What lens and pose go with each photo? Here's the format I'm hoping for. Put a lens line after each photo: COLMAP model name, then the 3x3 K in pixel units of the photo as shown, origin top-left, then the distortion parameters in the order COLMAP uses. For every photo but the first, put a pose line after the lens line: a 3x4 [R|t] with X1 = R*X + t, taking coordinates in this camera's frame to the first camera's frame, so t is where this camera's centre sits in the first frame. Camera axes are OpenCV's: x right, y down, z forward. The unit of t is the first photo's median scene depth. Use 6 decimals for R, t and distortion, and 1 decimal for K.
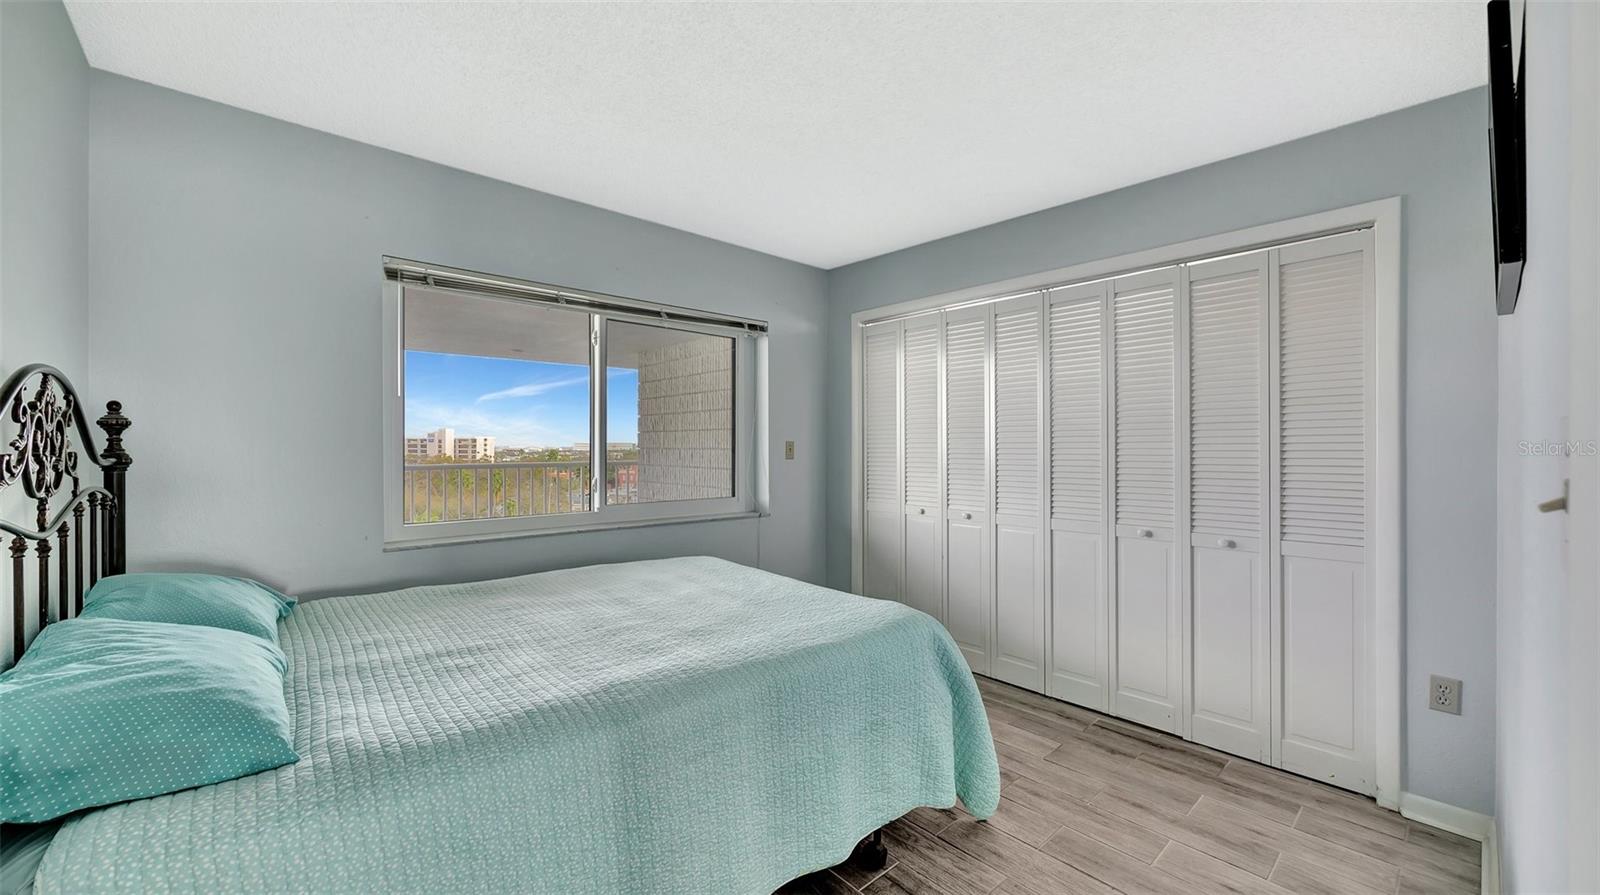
lens RADIAL K [[626.1, 0, 799.7], [0, 626.1, 467.9], [0, 0, 1]] dist [-0.000209, -0.000062]
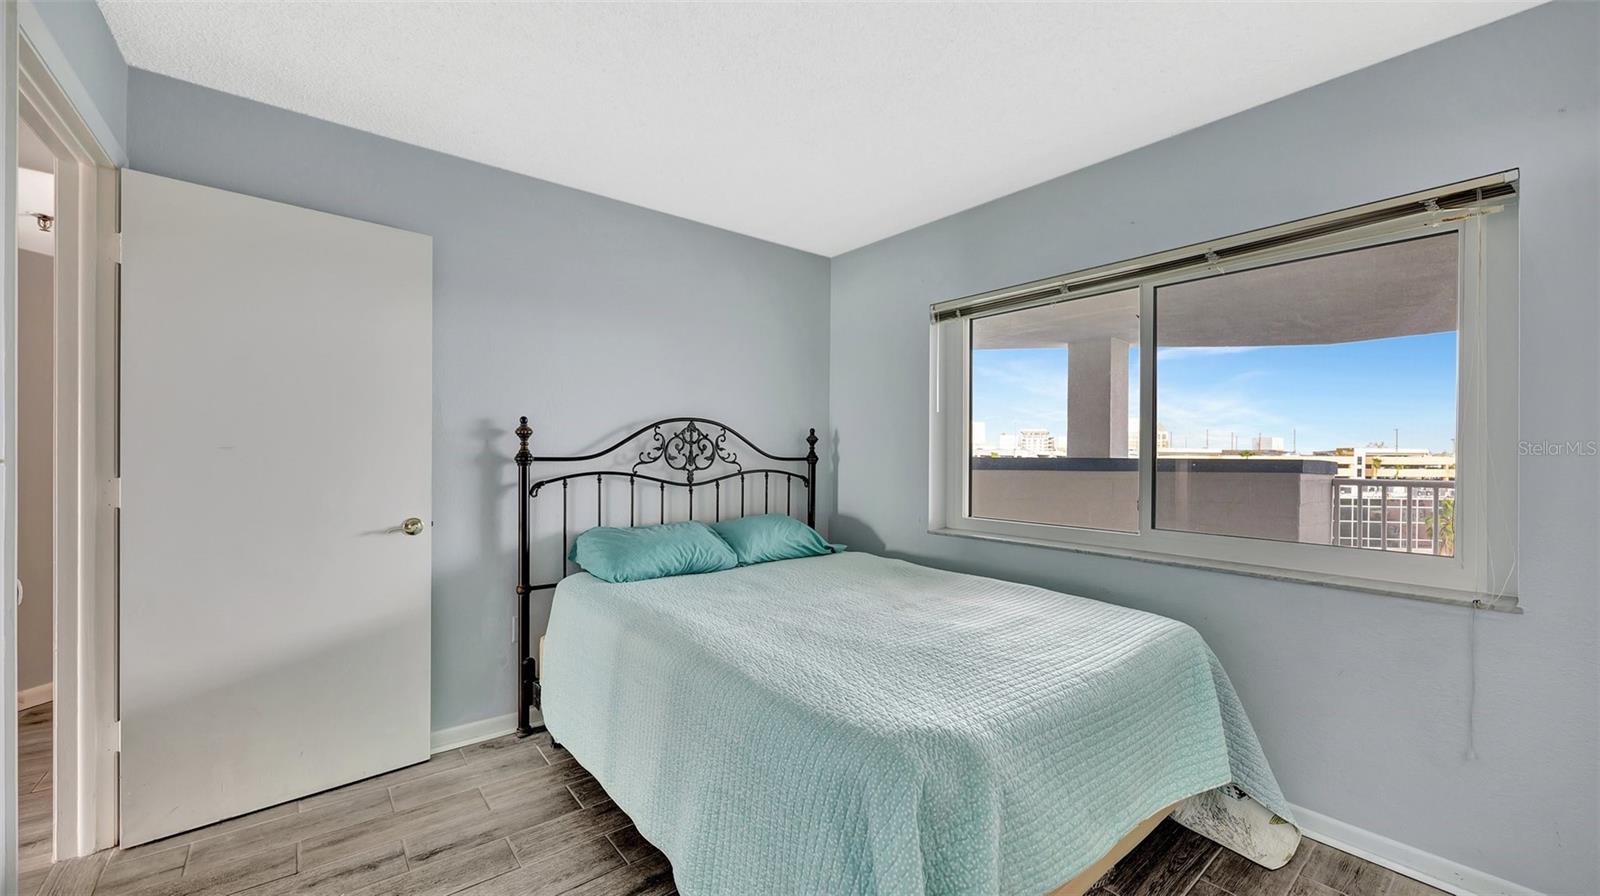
lens RADIAL K [[626.1, 0, 799.7], [0, 626.1, 468.4], [0, 0, 1]] dist [-0.000209, -0.000062]
pose [[-0.062188, 0.023359, -0.997791, 0.768274], [-0.035439, 0.999044, 0.025597, -0.026091], [0.997435, 0.036953, -0.061300, 0.948438]]
